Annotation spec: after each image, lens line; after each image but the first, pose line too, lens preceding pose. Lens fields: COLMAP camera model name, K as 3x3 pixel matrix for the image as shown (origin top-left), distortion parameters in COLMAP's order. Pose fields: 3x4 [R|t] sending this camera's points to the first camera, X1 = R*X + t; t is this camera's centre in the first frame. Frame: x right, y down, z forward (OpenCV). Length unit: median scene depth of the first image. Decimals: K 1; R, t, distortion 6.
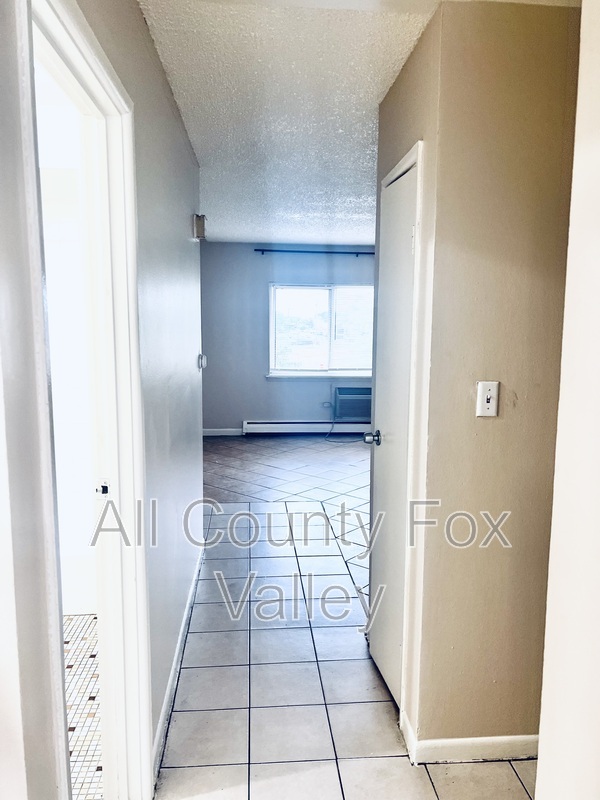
lens RADIAL K [[610.0, 0, 323.1], [0, 610.0, 399.3], [0, 0, 1]] dist [0.011199, -0.002799]
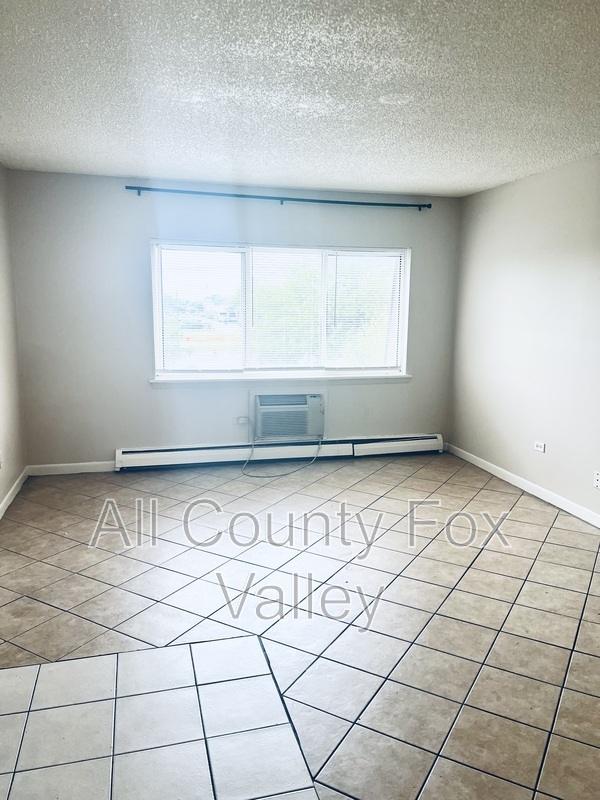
lens RADIAL K [[610.0, 0, 323.1], [0, 610.0, 399.3], [0, 0, 1]] dist [0.011199, -0.002799]
pose [[0.984557, -0.024800, 0.173298, -0.023456], [0.020127, 0.999386, 0.028667, -0.033193], [-0.173902, -0.024736, 0.984452, 0.311239]]
